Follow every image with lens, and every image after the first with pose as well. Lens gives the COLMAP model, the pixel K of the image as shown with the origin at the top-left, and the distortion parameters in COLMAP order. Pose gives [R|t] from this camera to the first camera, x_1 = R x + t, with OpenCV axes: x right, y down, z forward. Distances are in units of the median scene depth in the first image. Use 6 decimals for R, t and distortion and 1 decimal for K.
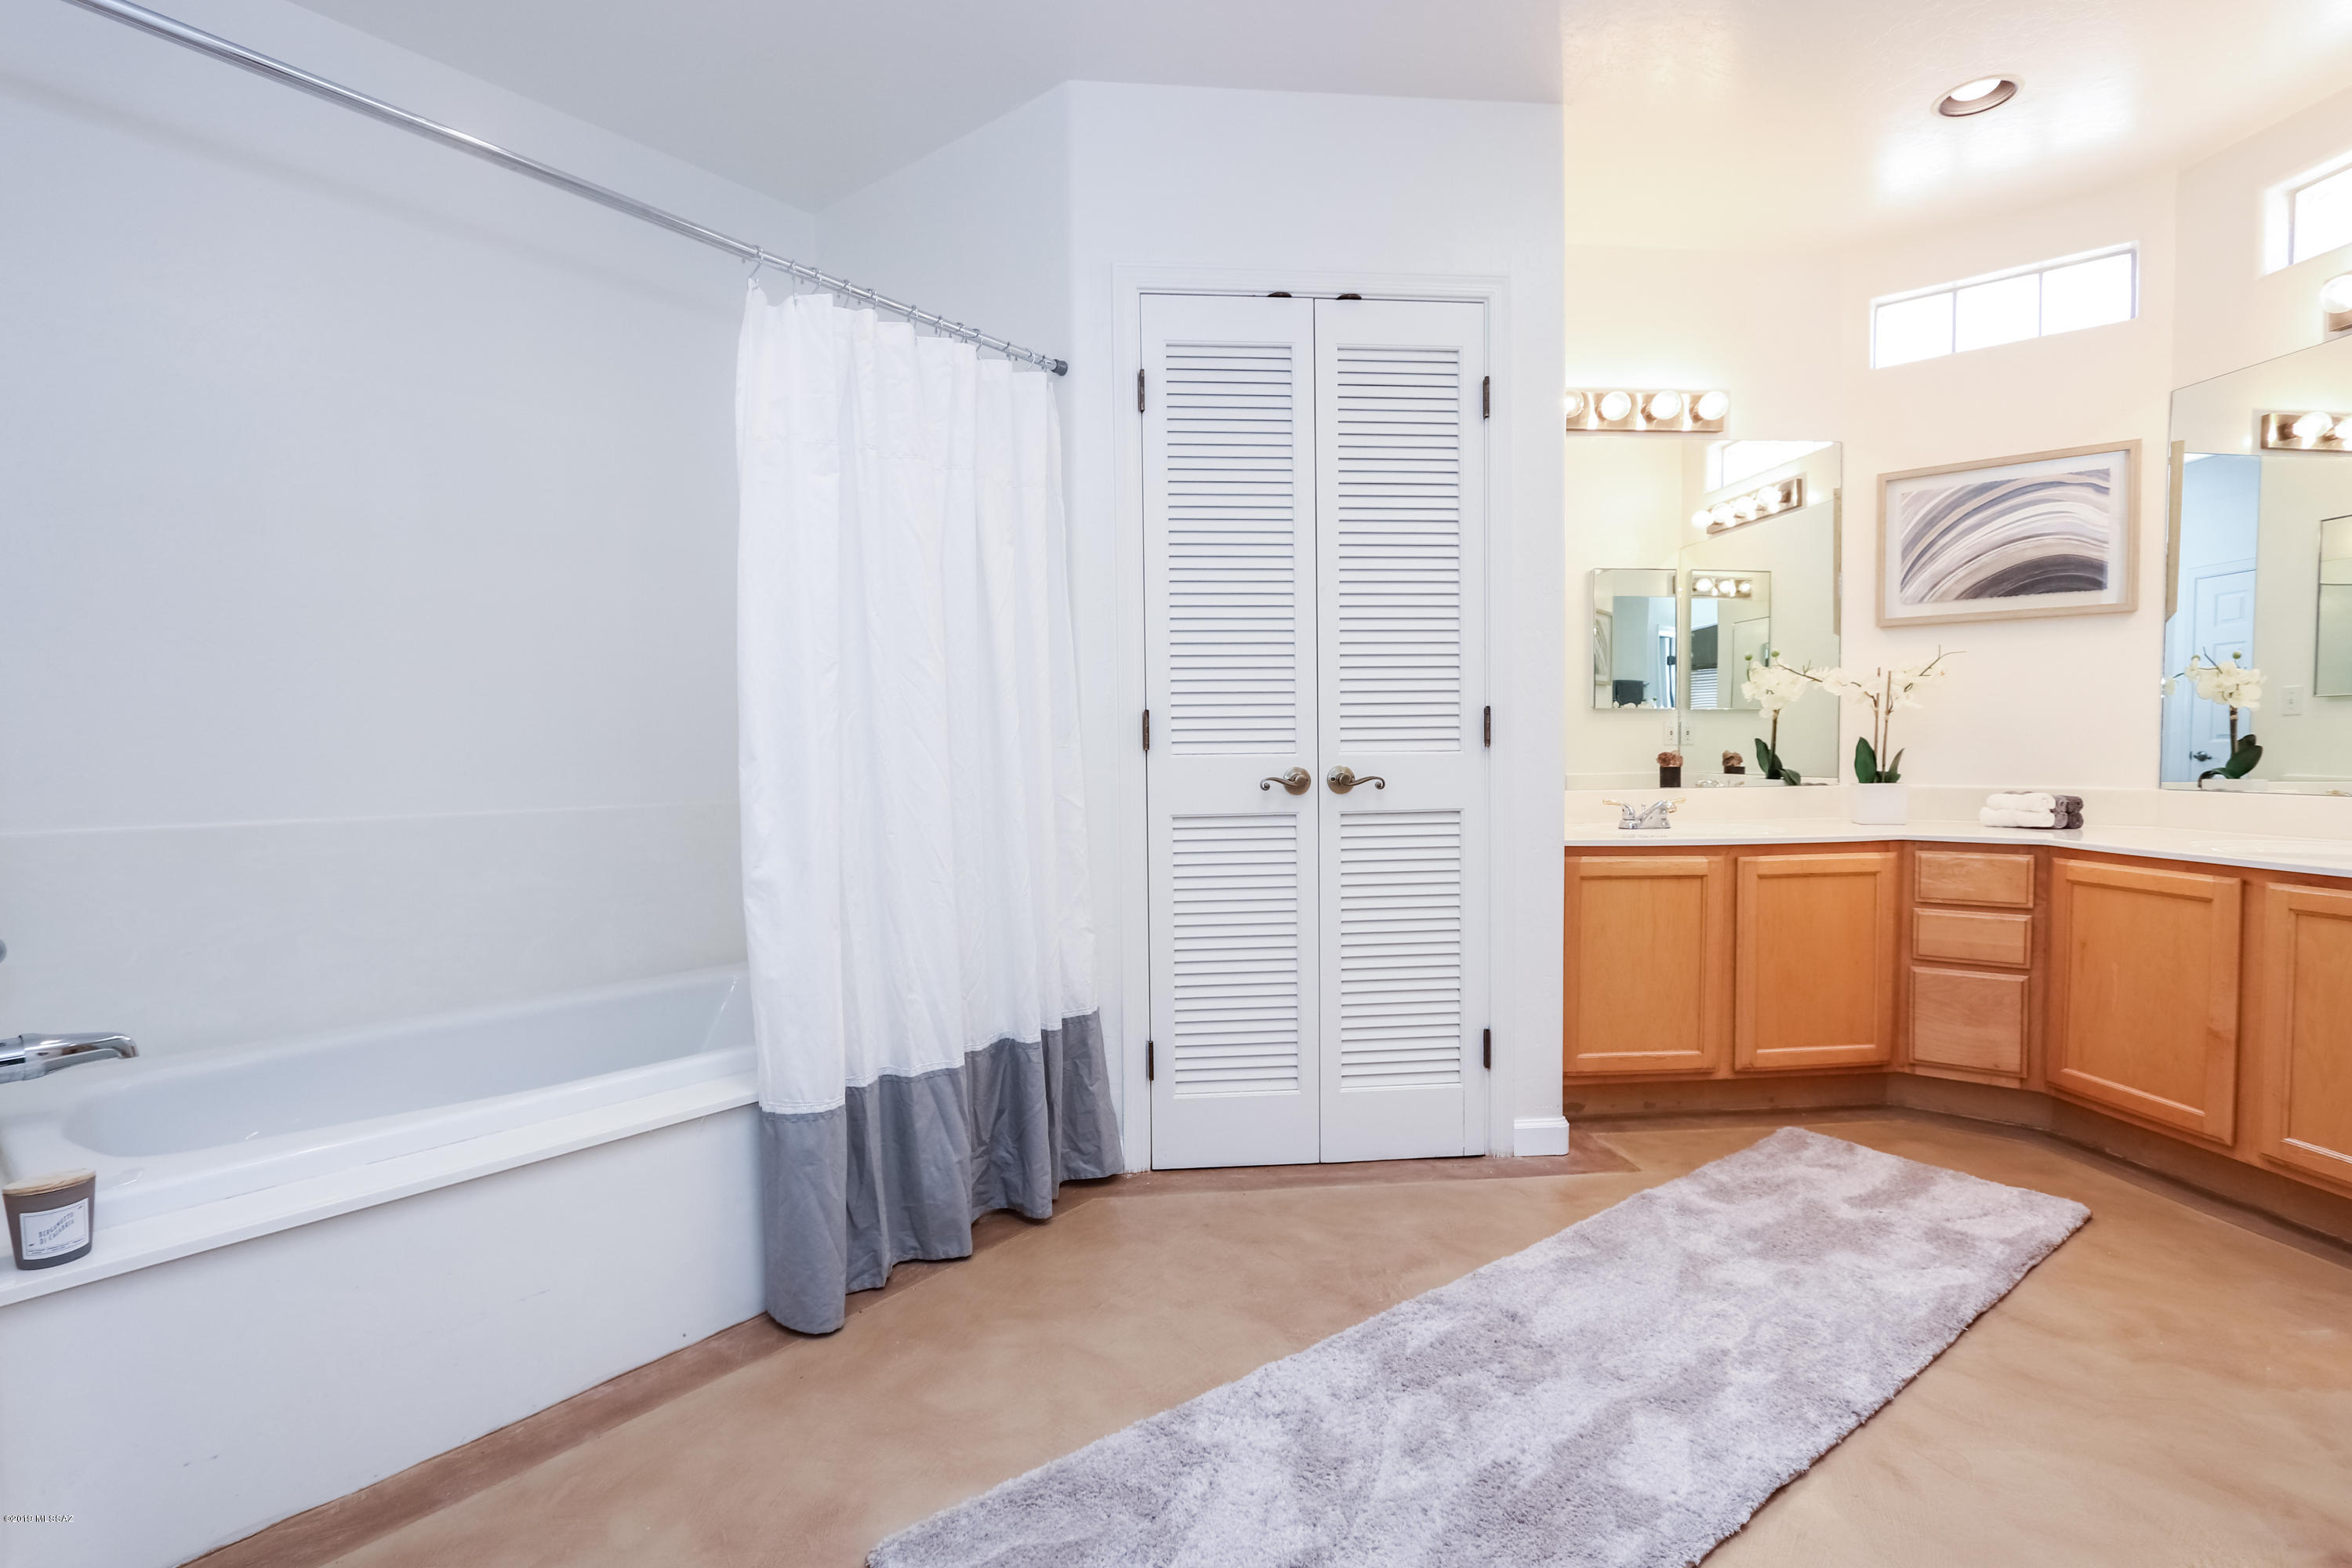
lens RADIAL K [[1126.7, 0, 1154.6], [0, 1126.7, 792.0], [0, 0, 1]] dist [-0.008091, -0.000080]
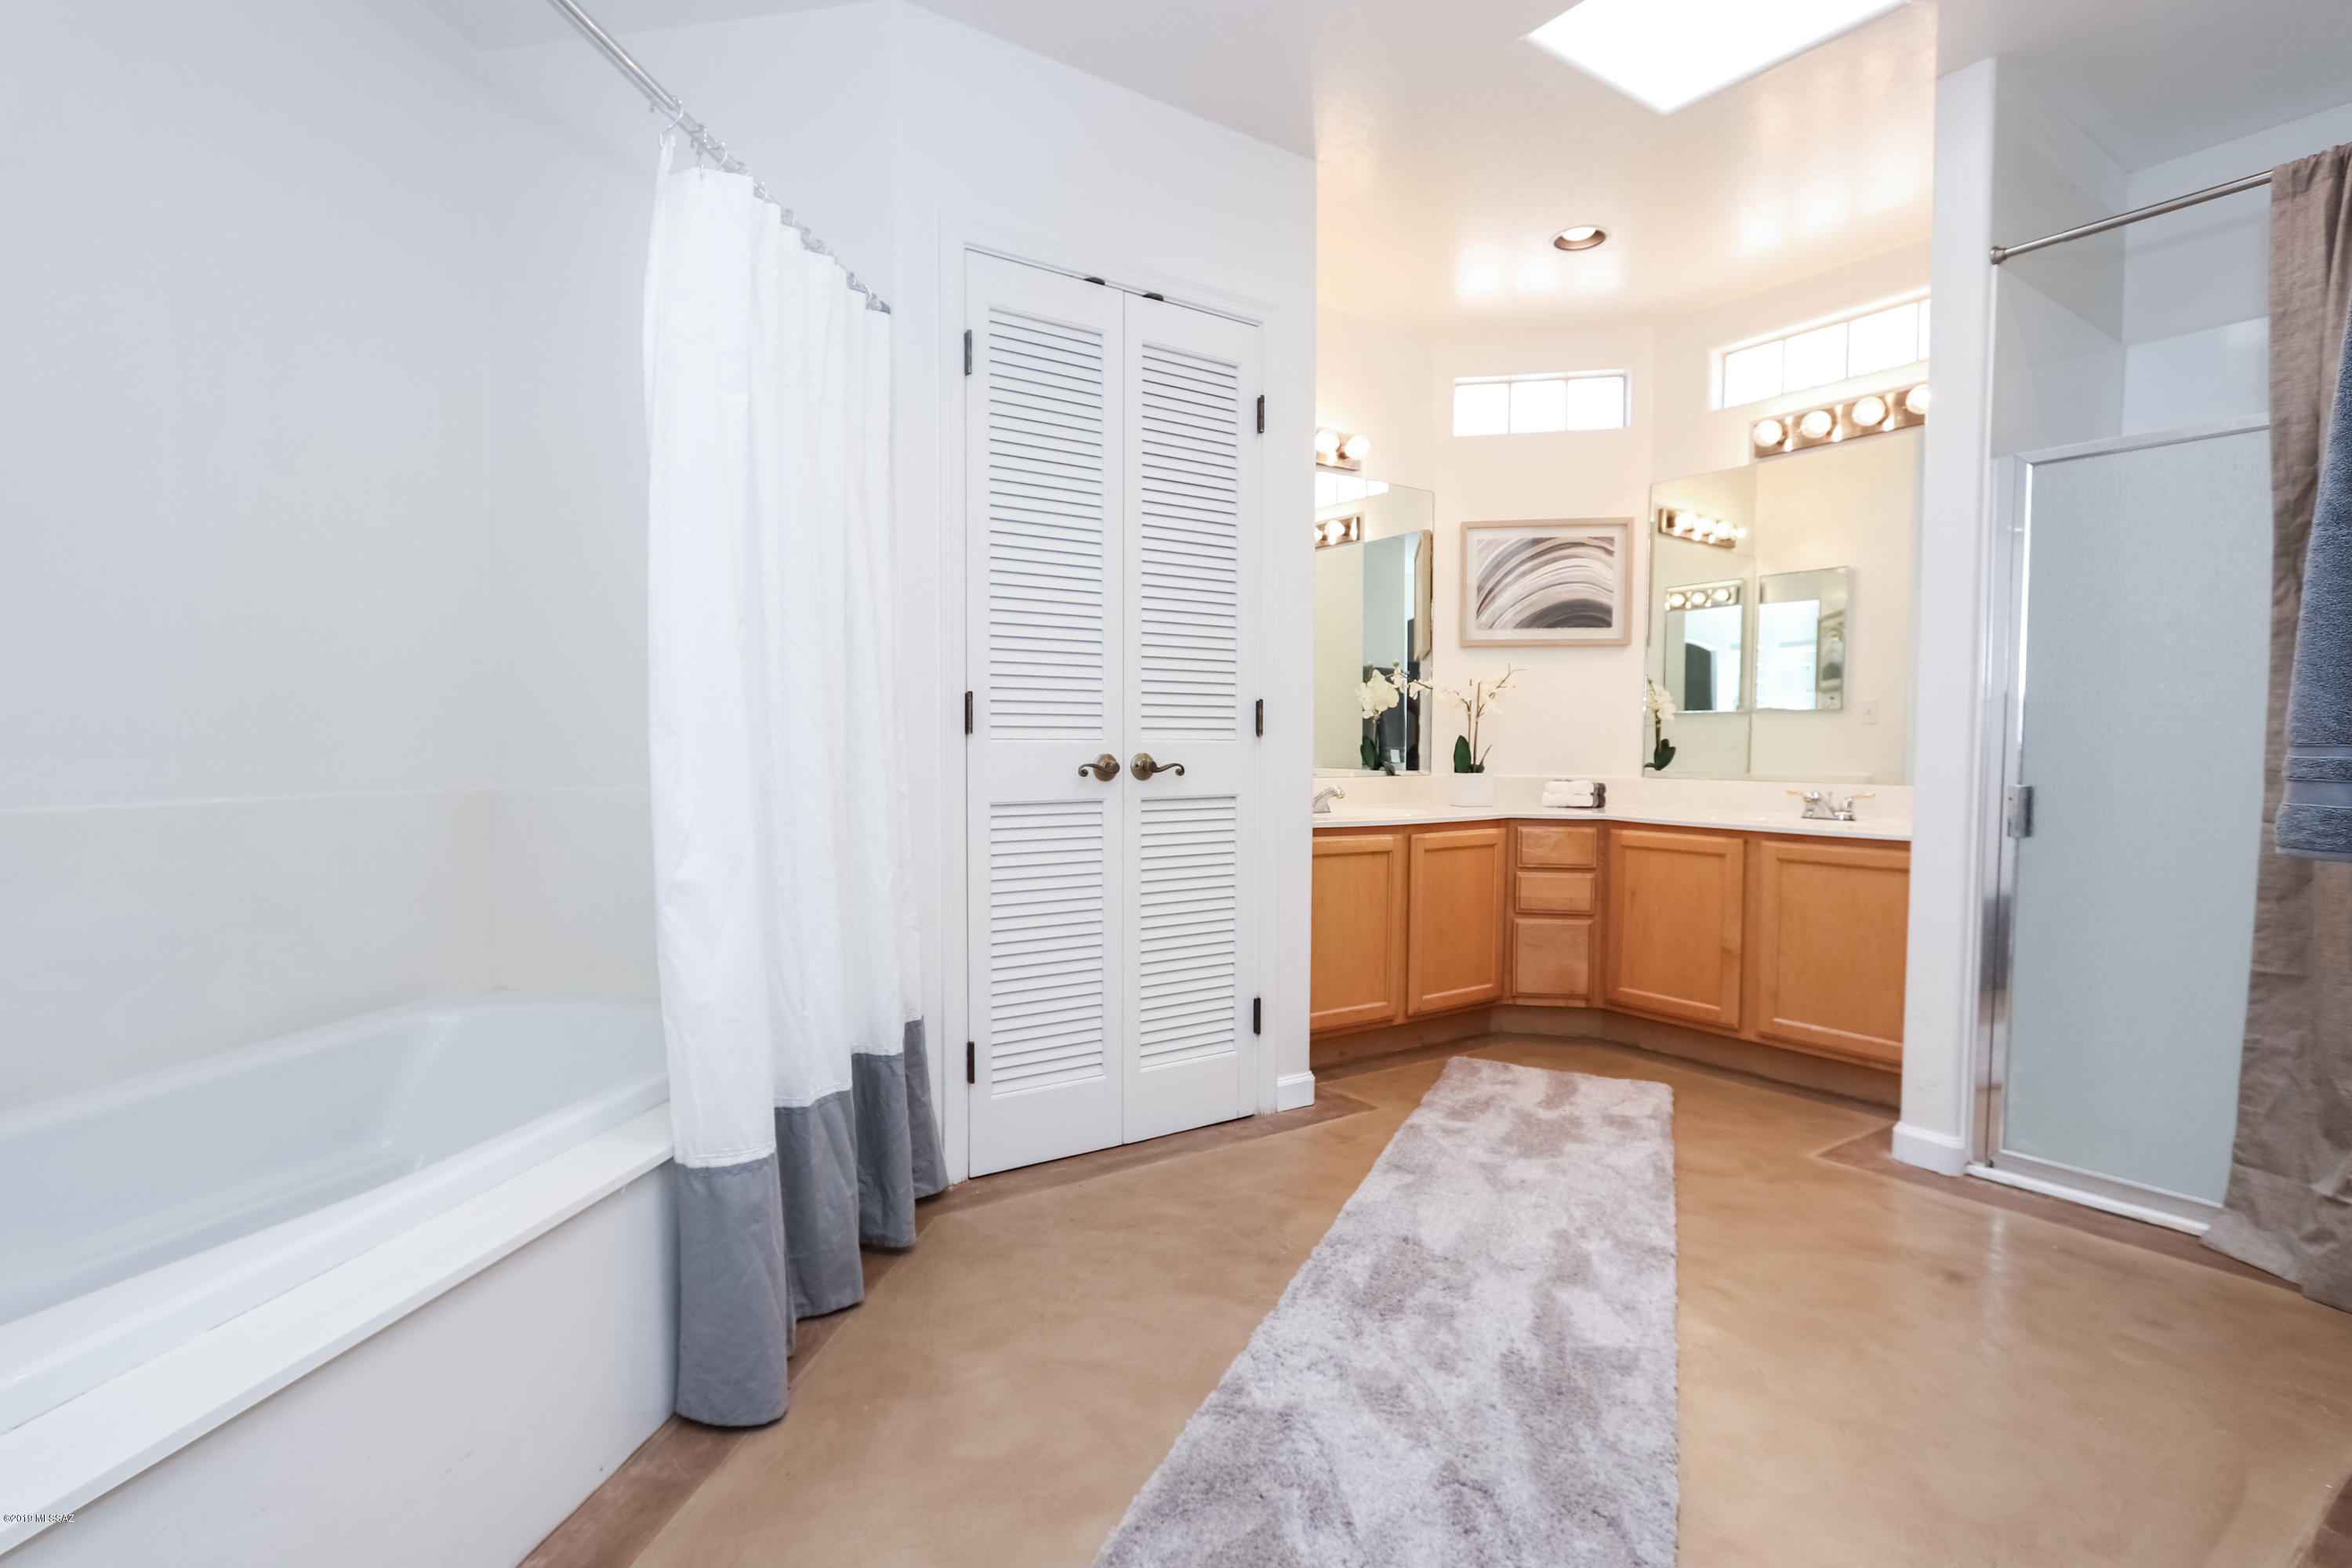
lens RADIAL K [[1144.0, 0, 1151.9], [0, 1144.0, 791.0], [0, 0, 1]] dist [-0.010782, 0.000433]
pose [[0.876096, -0.005350, 0.482107, -0.328445], [0.004795, 0.999986, 0.002385, 0.008876], [-0.482113, 0.000222, 0.876109, 0.086619]]
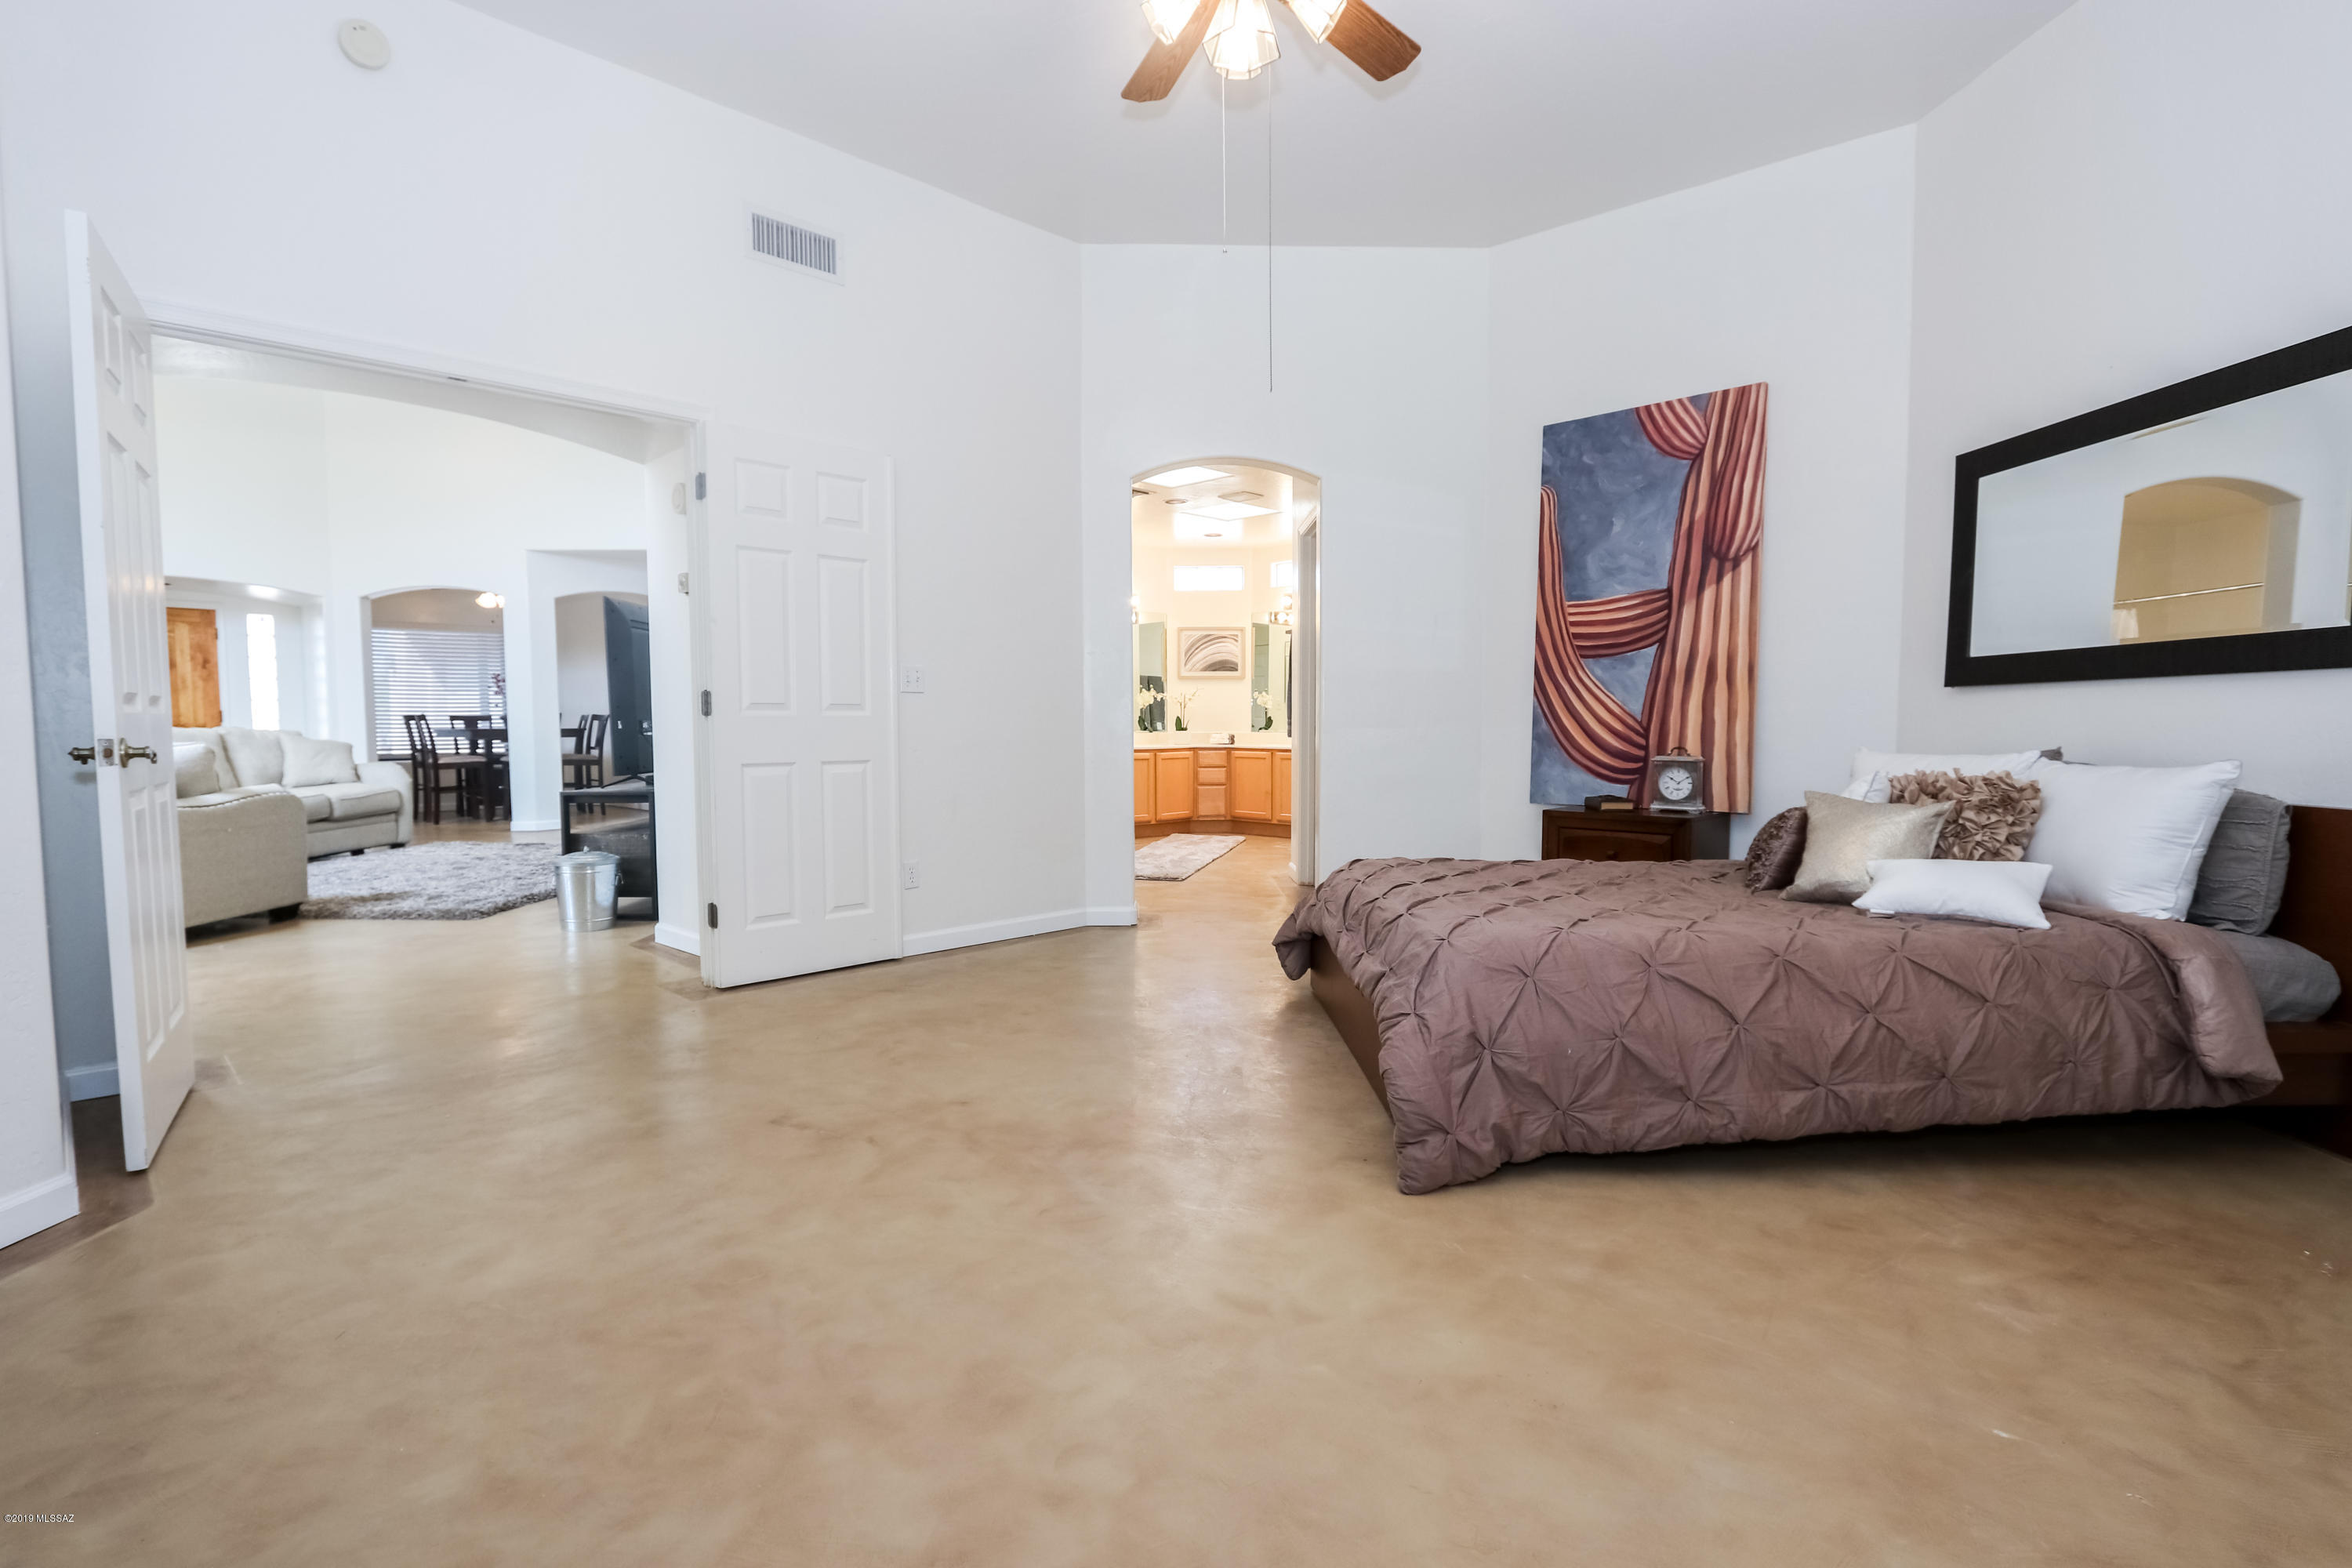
lens RADIAL K [[1144.0, 0, 1151.9], [0, 1144.0, 791.0], [0, 0, 1]] dist [-0.010782, 0.000433]
pose [[0.773541, -0.033483, 0.632861, -1.707086], [0.021185, 0.999411, 0.026982, 0.085099], [-0.633392, -0.007465, 0.773795, -1.658819]]
